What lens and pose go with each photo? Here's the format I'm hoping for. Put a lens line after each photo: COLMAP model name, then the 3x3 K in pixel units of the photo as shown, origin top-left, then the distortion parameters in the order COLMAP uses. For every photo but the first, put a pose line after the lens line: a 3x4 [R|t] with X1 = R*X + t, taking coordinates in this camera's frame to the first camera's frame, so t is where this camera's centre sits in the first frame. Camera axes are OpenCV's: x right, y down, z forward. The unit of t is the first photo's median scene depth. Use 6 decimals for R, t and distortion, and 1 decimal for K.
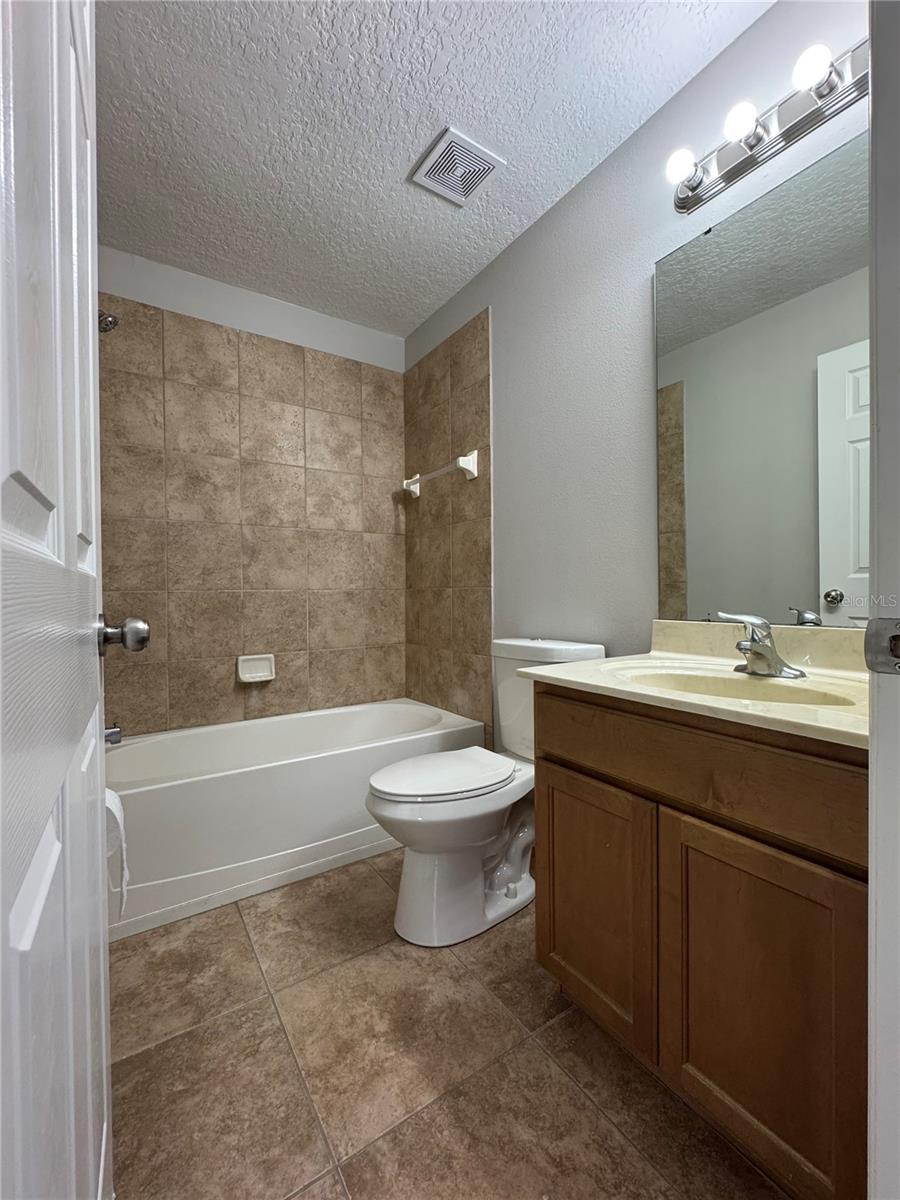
lens RADIAL K [[480.5, 0, 442.1], [0, 480.5, 600.4], [0, 0, 1]] dist [-0.004089, 0.000268]
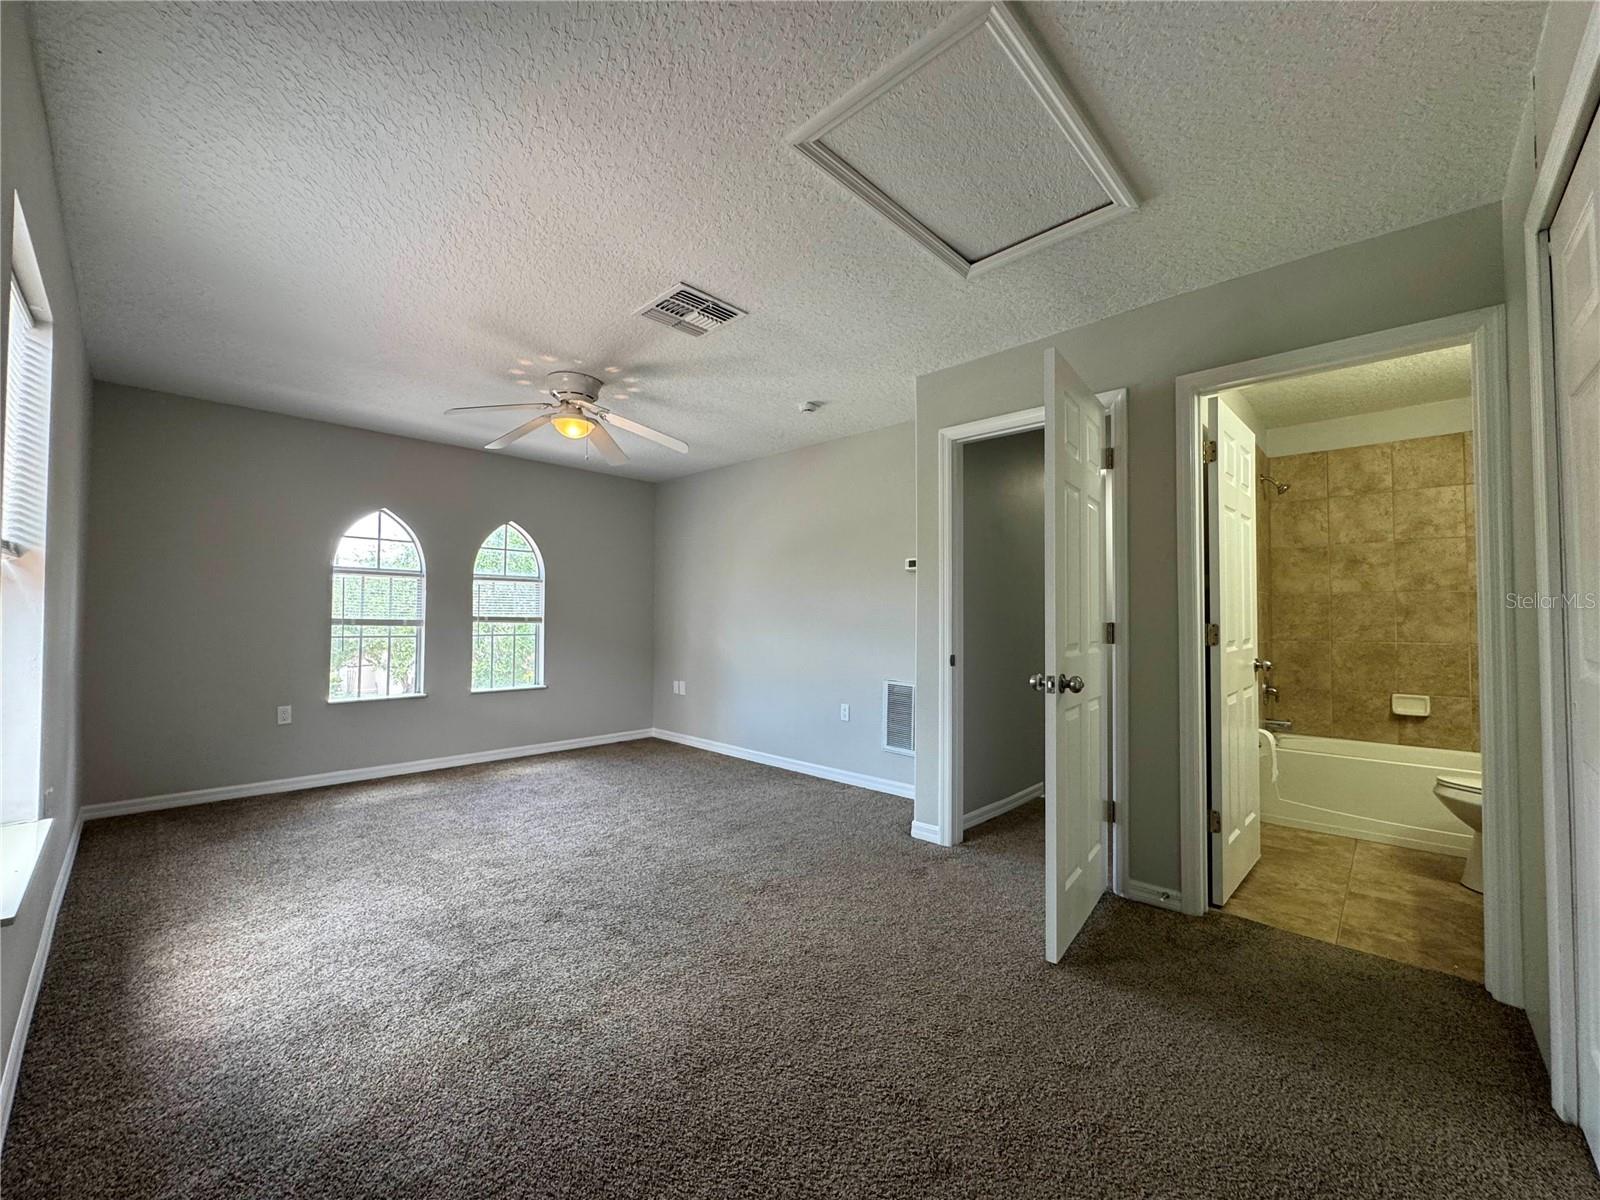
lens RADIAL K [[640.7, 0, 799.0], [0, 640.7, 597.9], [0, 0, 1]] dist [-0.004089, 0.000268]
pose [[0.225081, -0.021332, -0.974106, 0.919326], [-0.018092, 0.999496, -0.026068, -0.069246], [0.974172, 0.023491, 0.224582, -0.975486]]
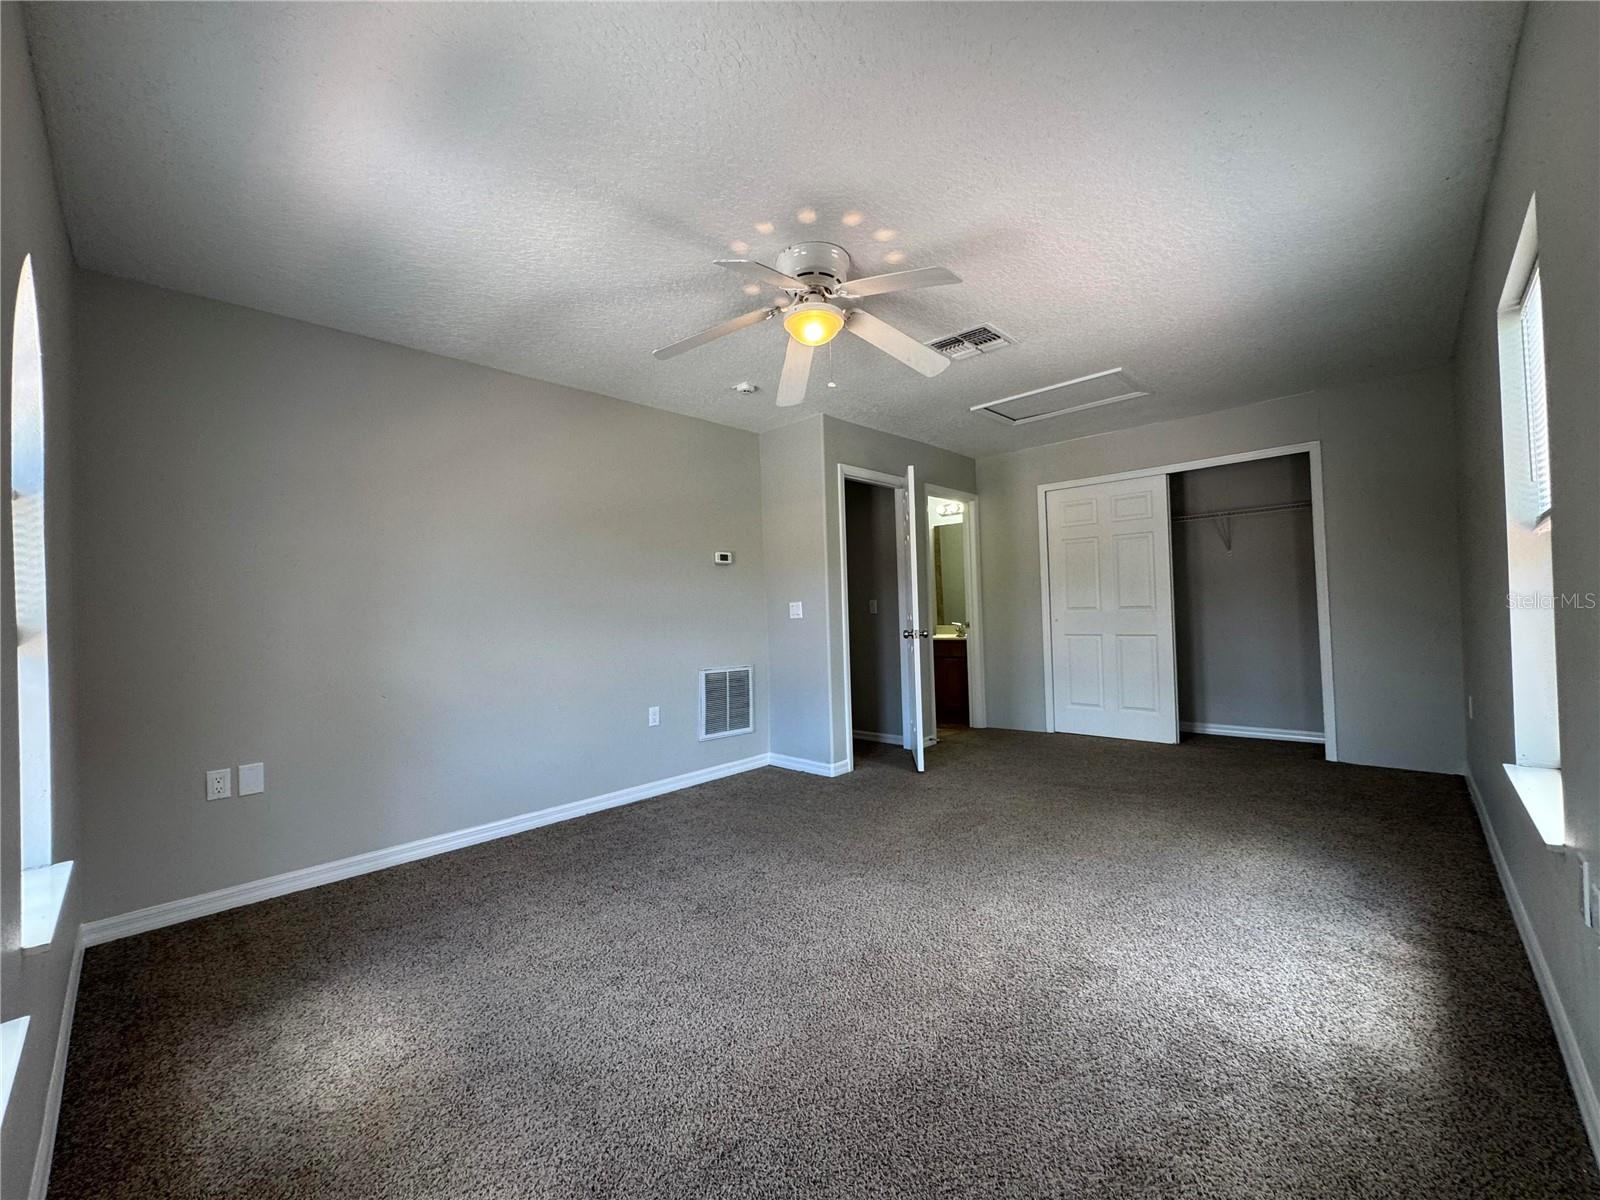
lens RADIAL K [[640.7, 0, 799.0], [0, 640.7, 597.9], [0, 0, 1]] dist [-0.004089, 0.000268]
pose [[0.973131, -0.017950, 0.229550, -1.078416], [0.025112, 0.999283, -0.028318, -0.033163], [-0.228877, 0.033322, 0.972885, -2.248532]]
